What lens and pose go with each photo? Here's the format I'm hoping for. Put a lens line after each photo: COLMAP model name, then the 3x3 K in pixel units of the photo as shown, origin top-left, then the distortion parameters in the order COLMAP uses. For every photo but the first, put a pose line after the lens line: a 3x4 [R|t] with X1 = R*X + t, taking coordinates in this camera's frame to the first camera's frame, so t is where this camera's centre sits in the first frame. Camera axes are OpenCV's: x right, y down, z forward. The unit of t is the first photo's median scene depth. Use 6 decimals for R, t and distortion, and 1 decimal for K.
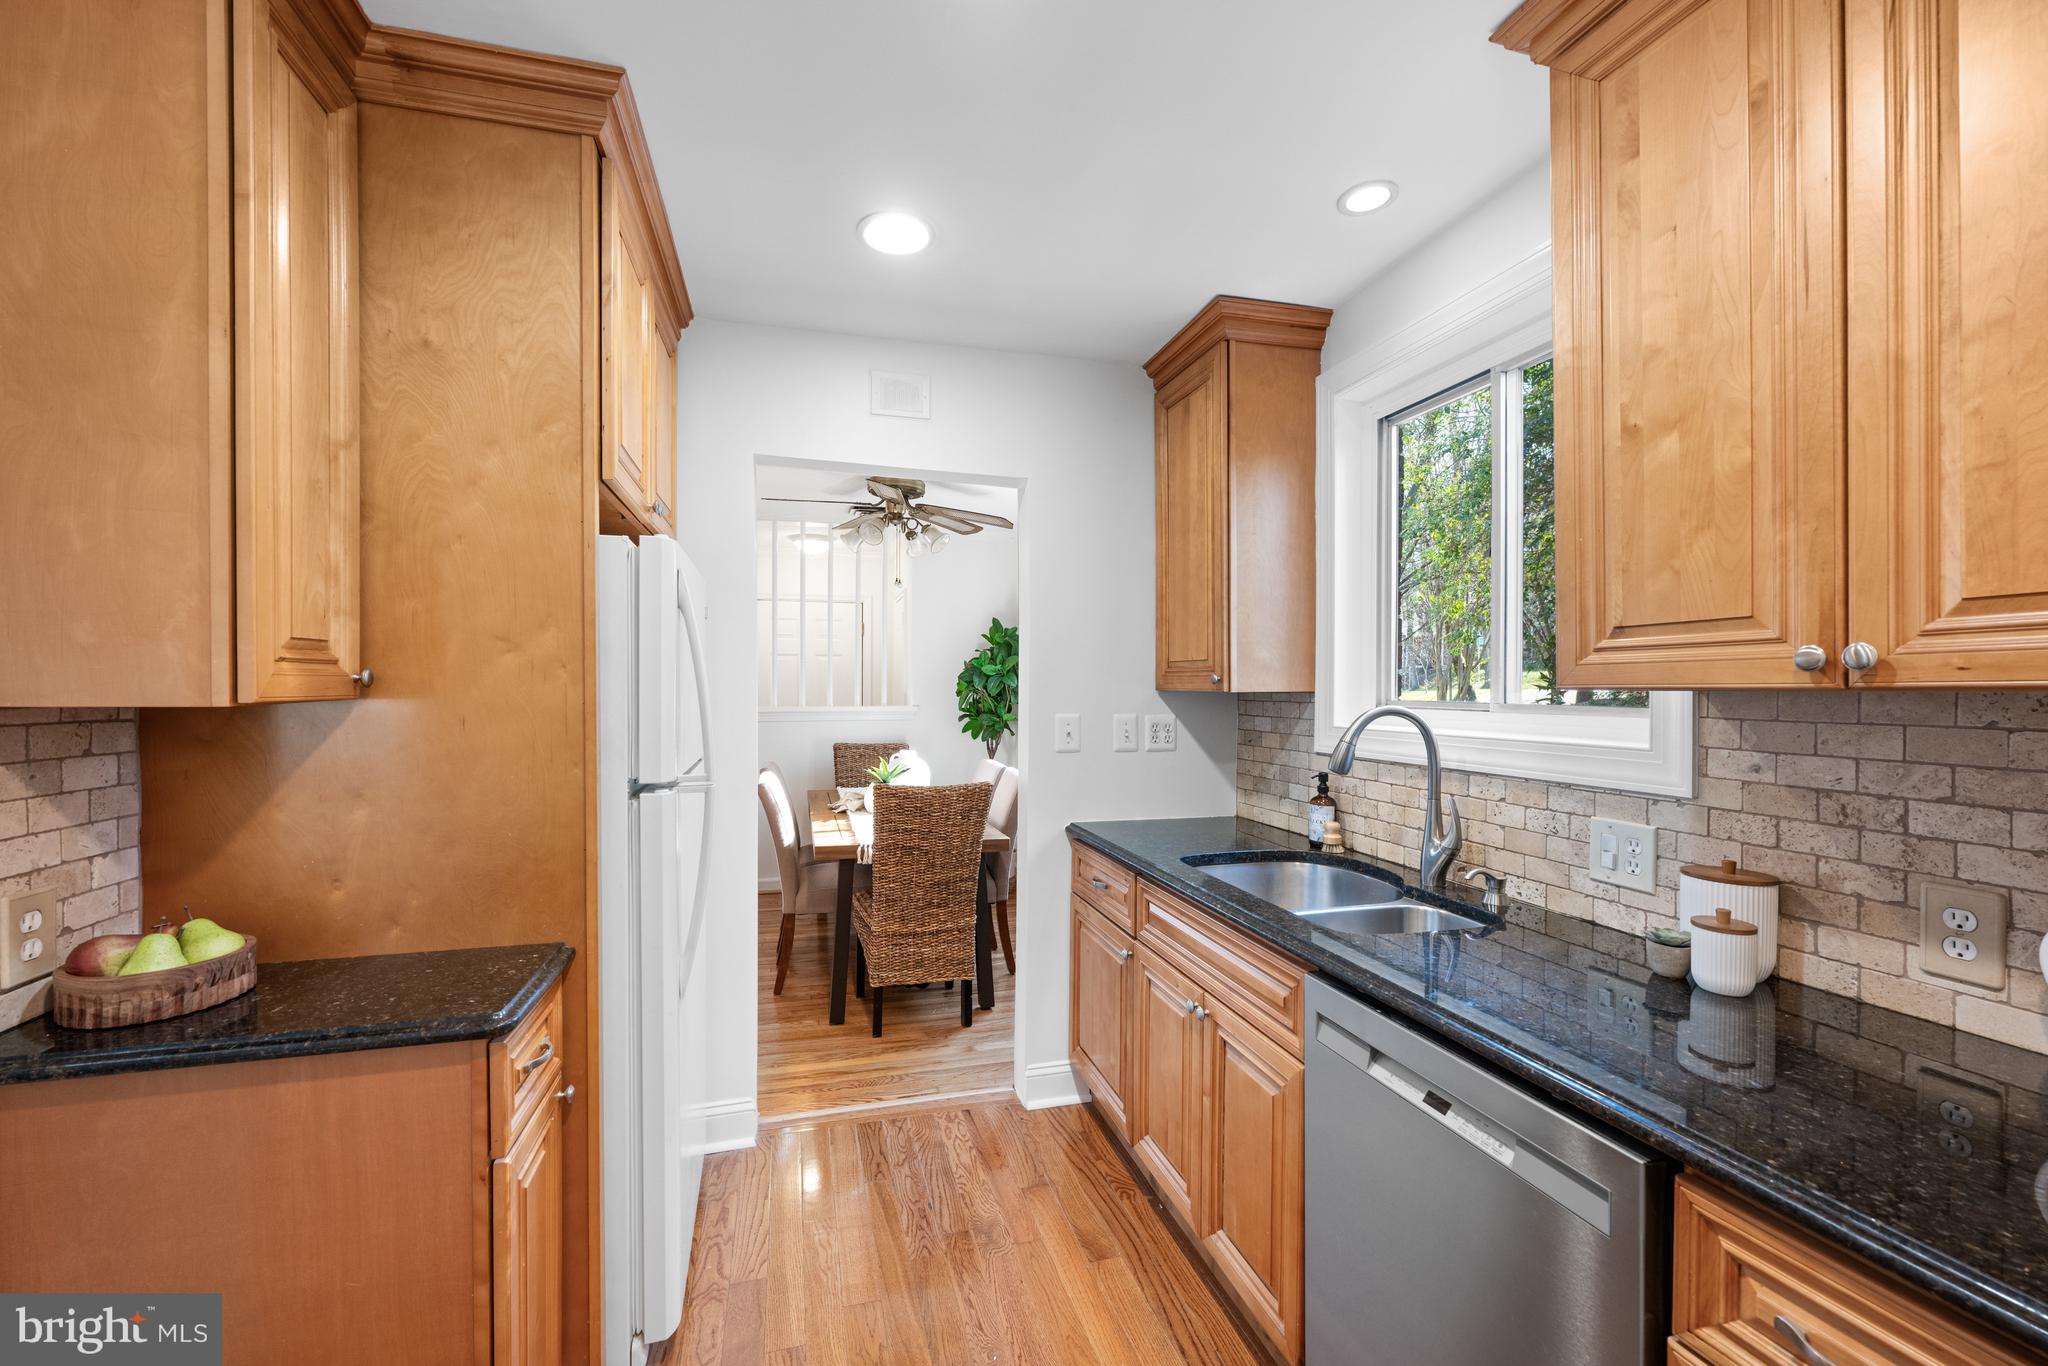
lens RADIAL K [[818.4, 0, 1026.1], [0, 818.4, 685.8], [0, 0, 1]] dist [-0.001116, -0.000158]
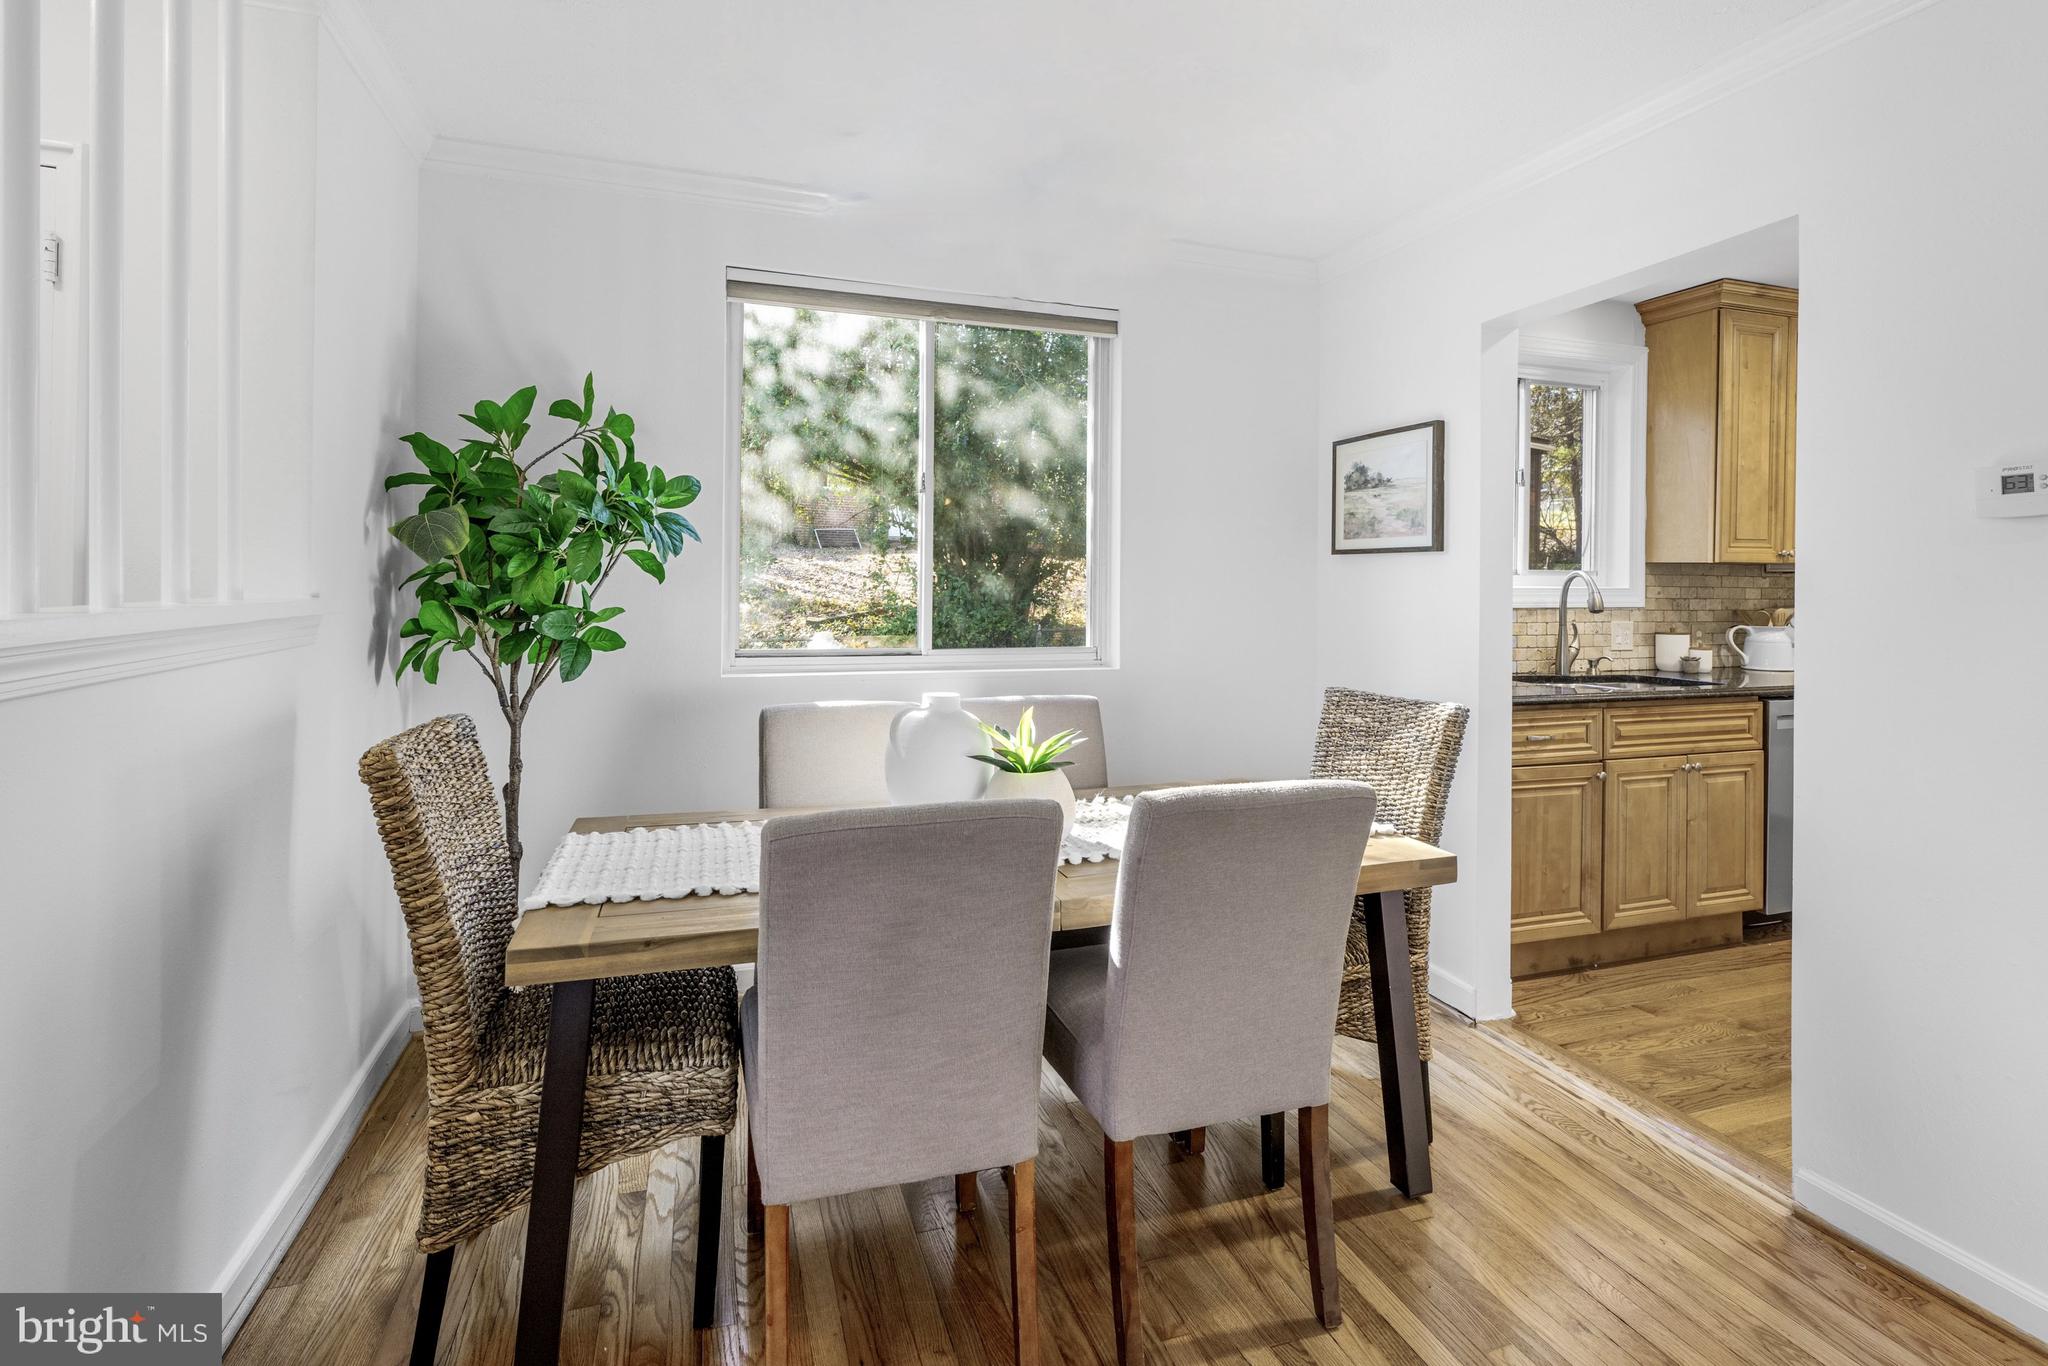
lens RADIAL K [[941.1, 0, 1012.5], [0, 941.1, 579.0], [0, 0, 1]] dist [0.002075, 0.000411]
pose [[-0.050937, 0.007208, 0.998676, -1.704876], [-0.005521, 0.999957, -0.007499, 0.075385], [-0.998687, -0.005896, -0.050895, 2.700878]]
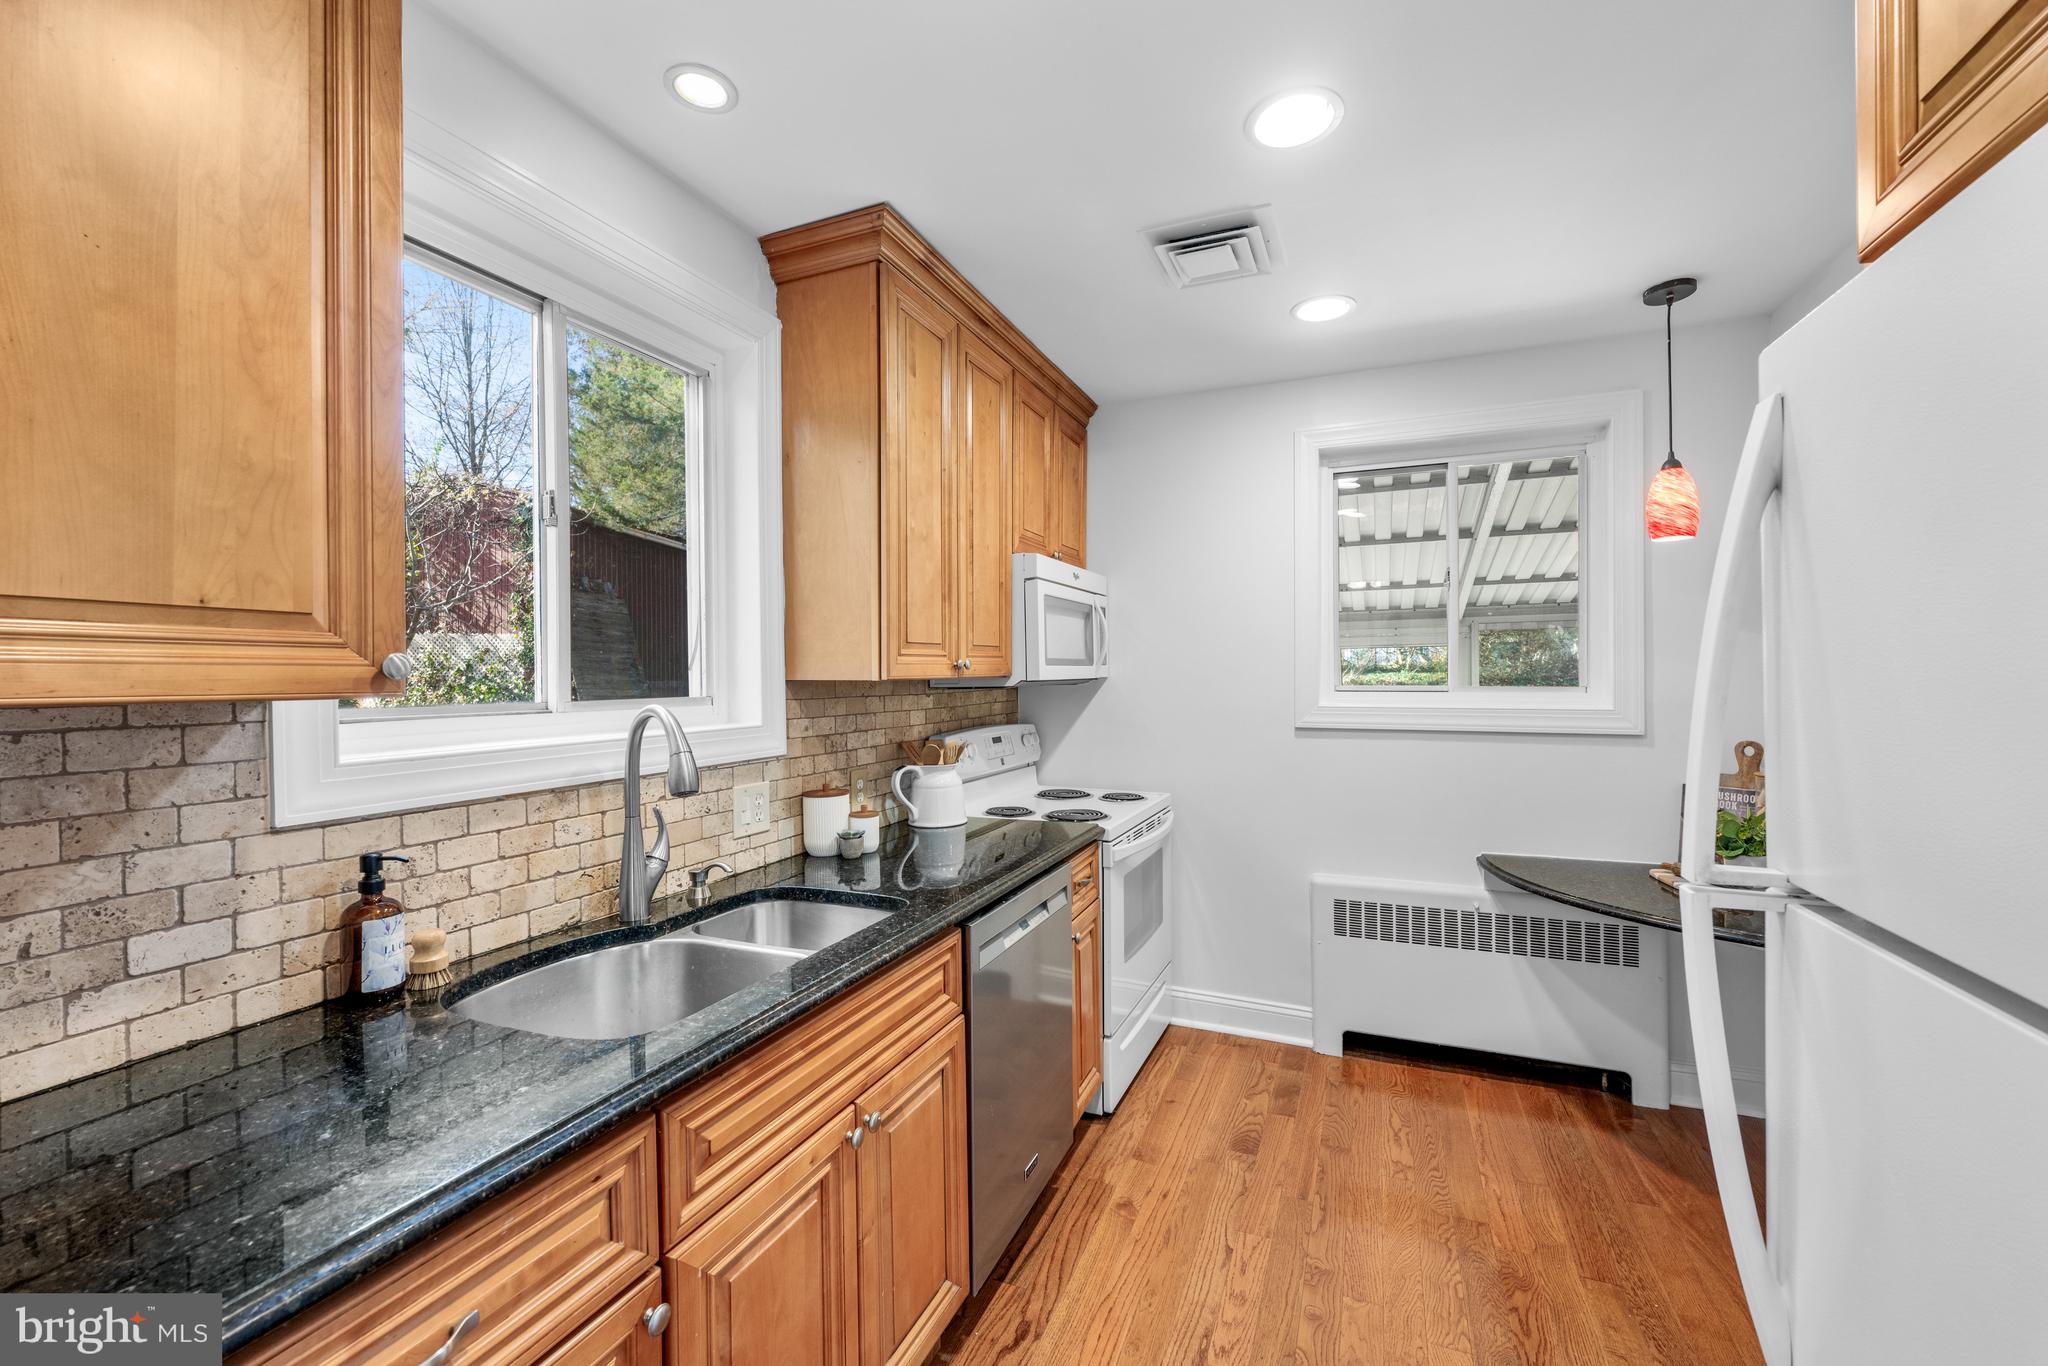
lens RADIAL K [[818.4, 0, 1031.6], [0, 818.4, 676.8], [0, 0, 1]] dist [-0.001116, -0.000158]
pose [[-0.784381, 0.021310, 0.619913, -0.400138], [0.022661, 0.999727, -0.005693, 0.014129], [-0.619865, 0.009582, -0.784650, 1.668842]]
